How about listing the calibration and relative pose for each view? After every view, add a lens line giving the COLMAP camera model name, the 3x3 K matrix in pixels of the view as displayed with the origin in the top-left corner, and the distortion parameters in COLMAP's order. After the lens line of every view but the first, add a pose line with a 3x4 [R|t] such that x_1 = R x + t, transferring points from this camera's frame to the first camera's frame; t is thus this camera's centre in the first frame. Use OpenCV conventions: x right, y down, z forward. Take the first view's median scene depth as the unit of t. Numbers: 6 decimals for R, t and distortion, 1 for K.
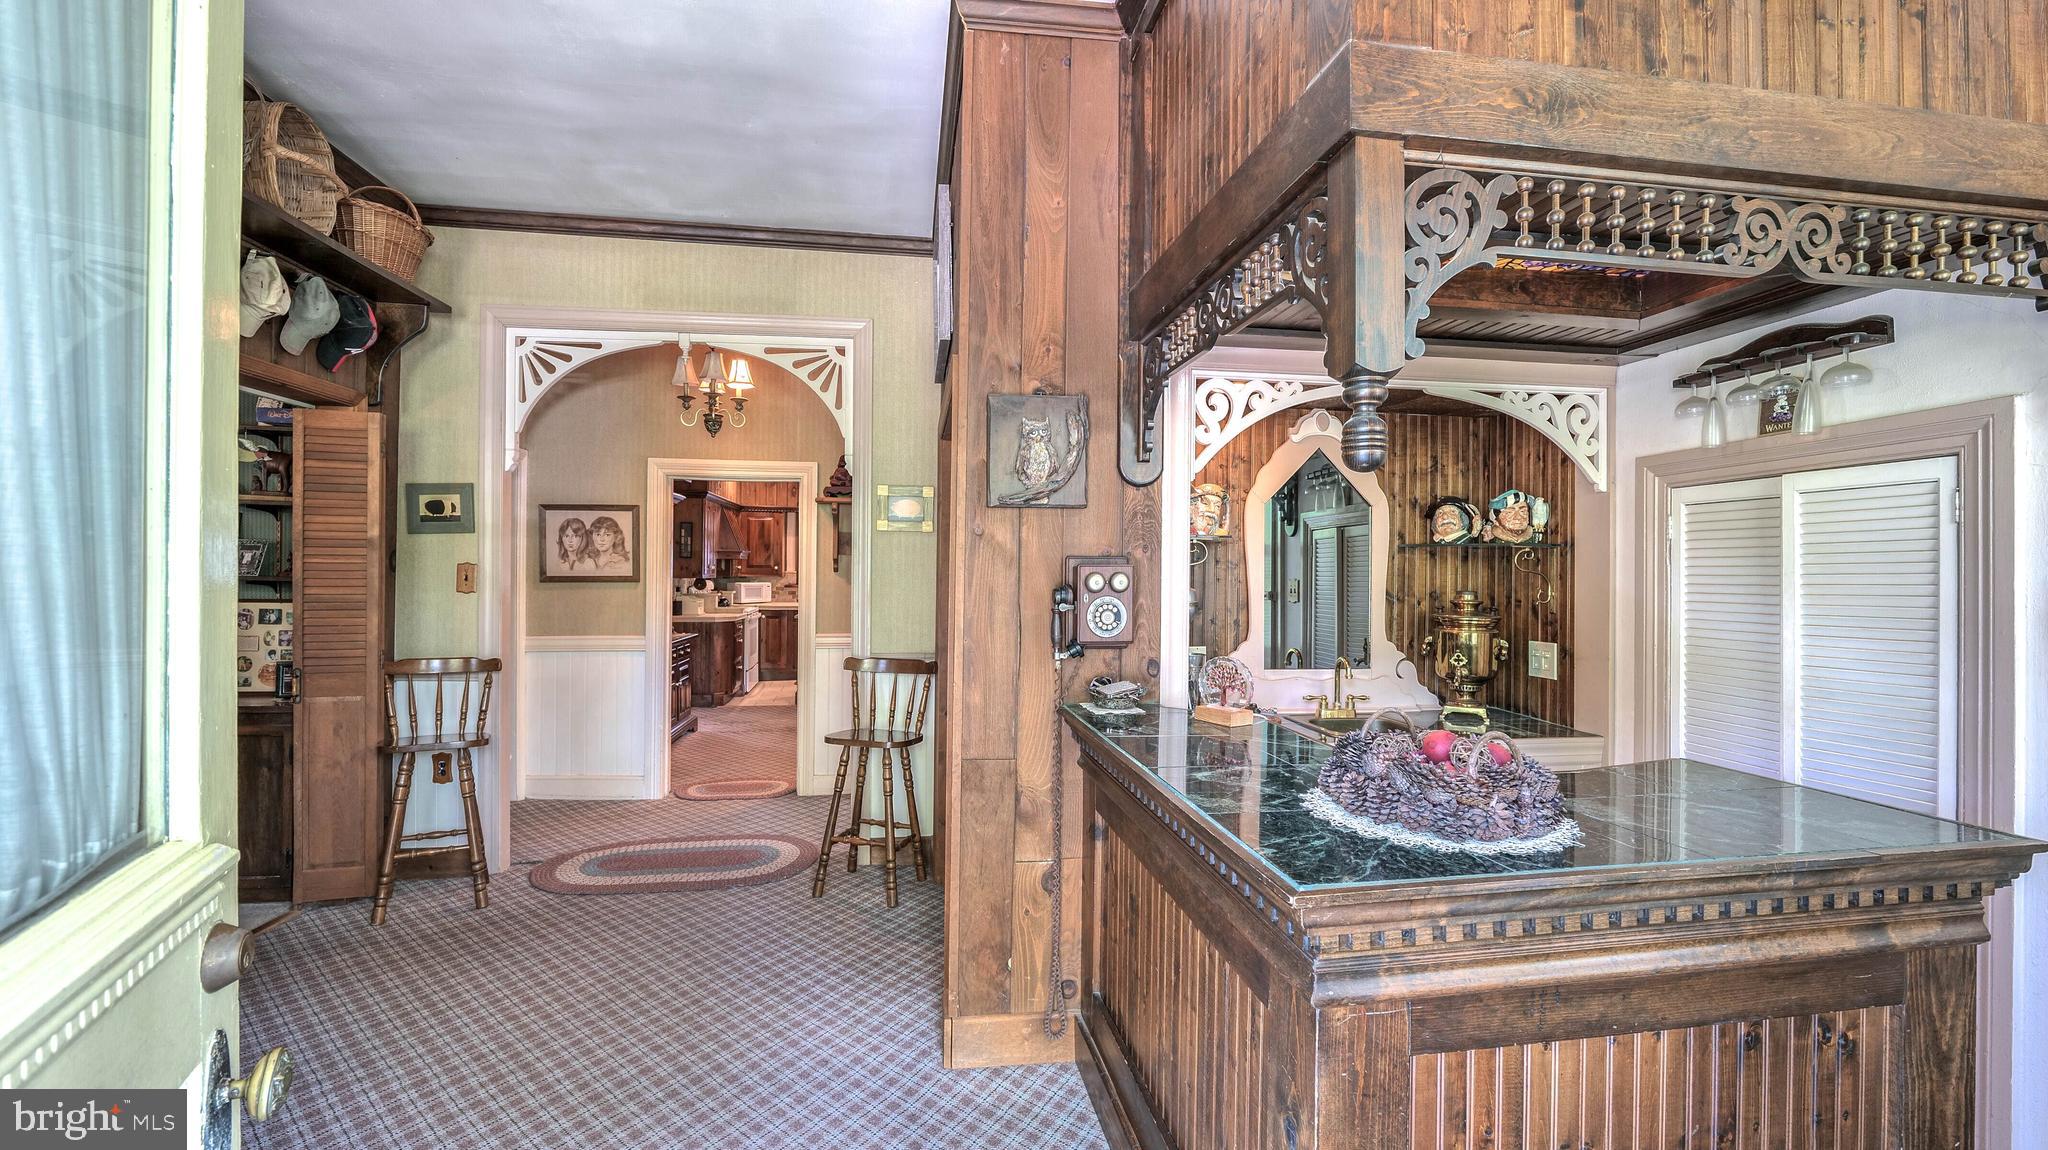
lens RADIAL K [[831.6, 0, 1013.9], [0, 831.6, 569.3], [0, 0, 1]] dist [-0.010459, 0.000305]
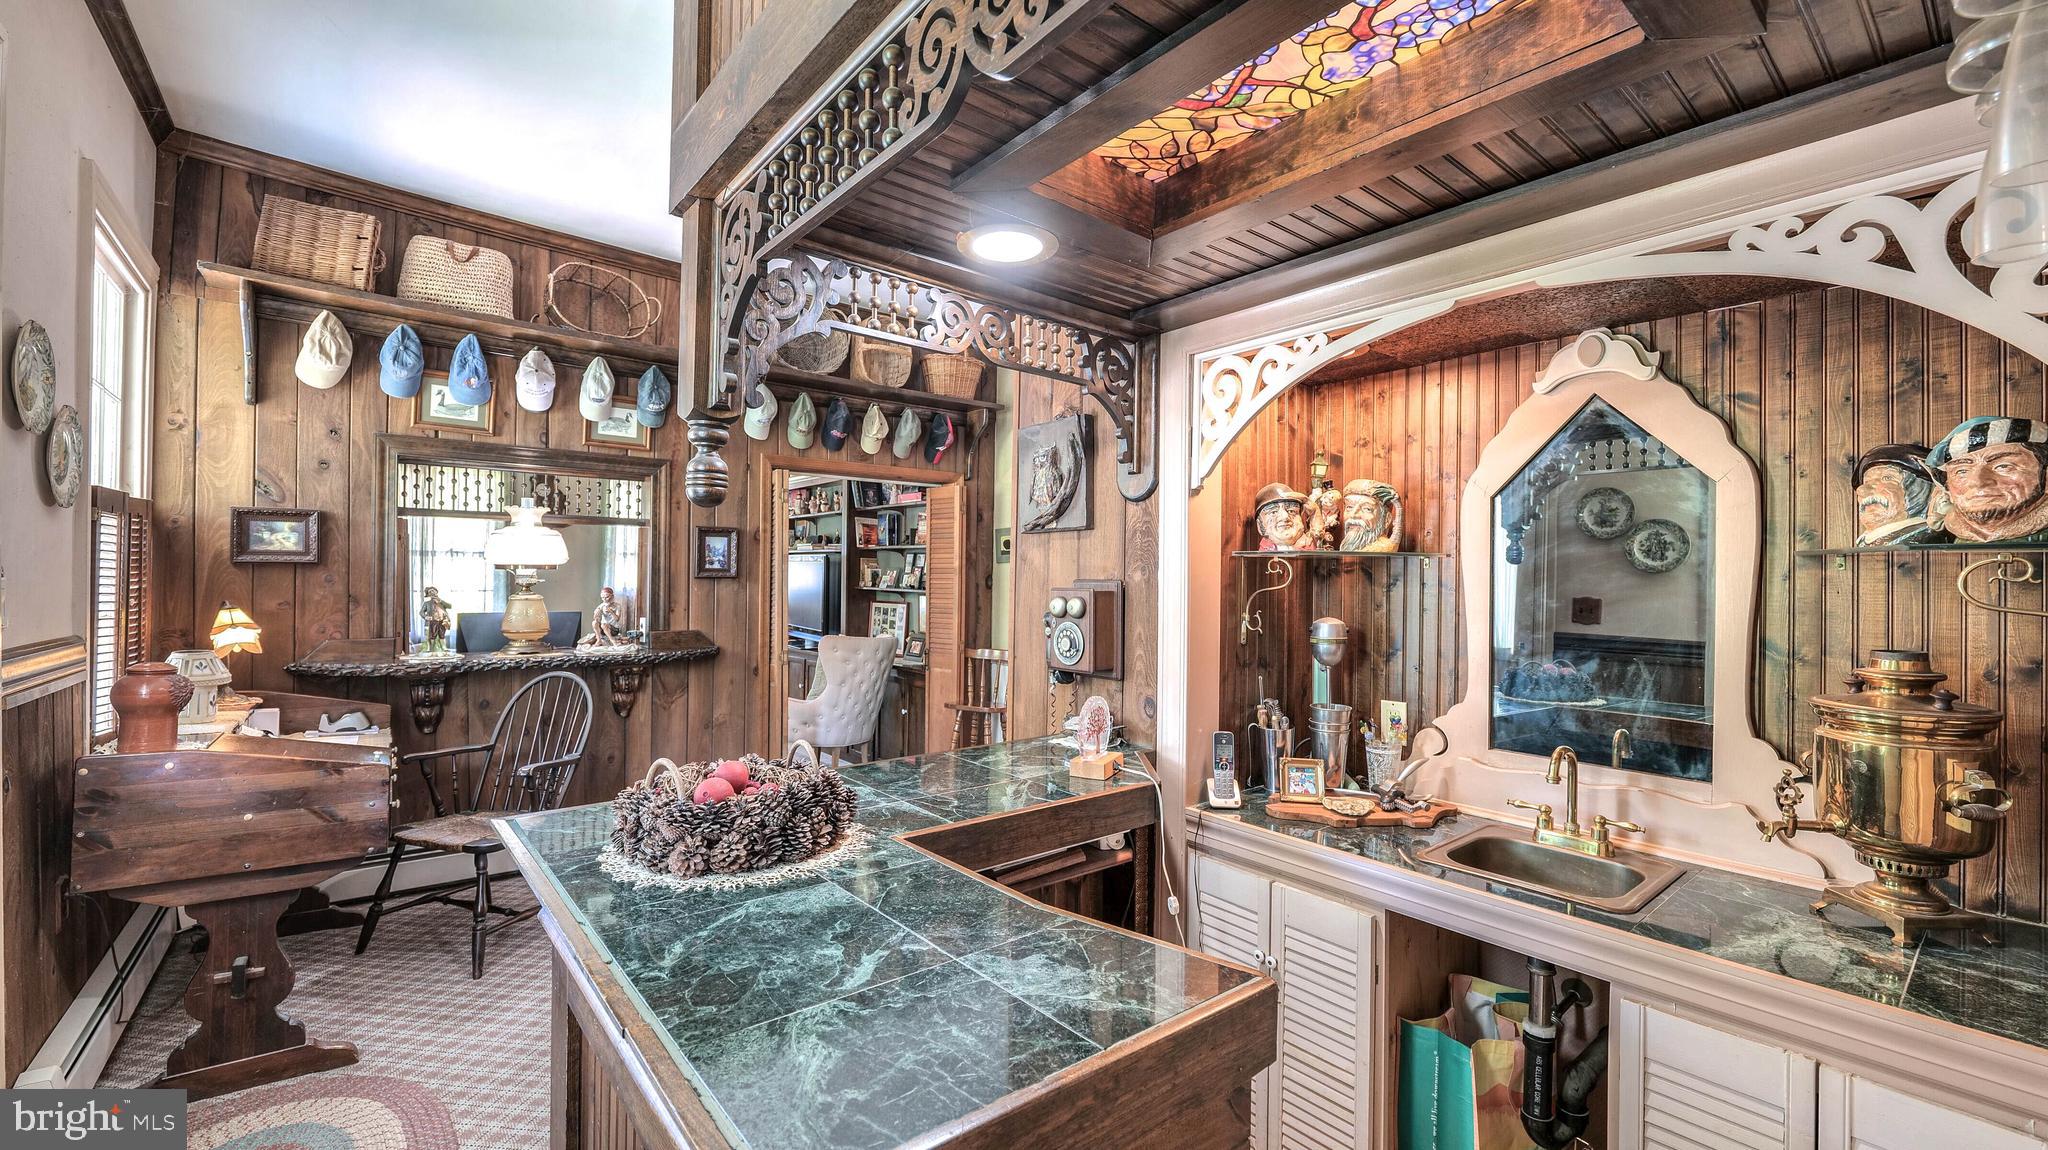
lens RADIAL K [[831.6, 0, 1013.9], [0, 831.6, 569.3], [0, 0, 1]] dist [-0.010459, 0.000305]
pose [[0.503911, -0.013383, -0.863652, 0.819779], [-0.003040, 0.999846, -0.017268, -0.010684], [0.863750, 0.011327, 0.503793, 0.420243]]
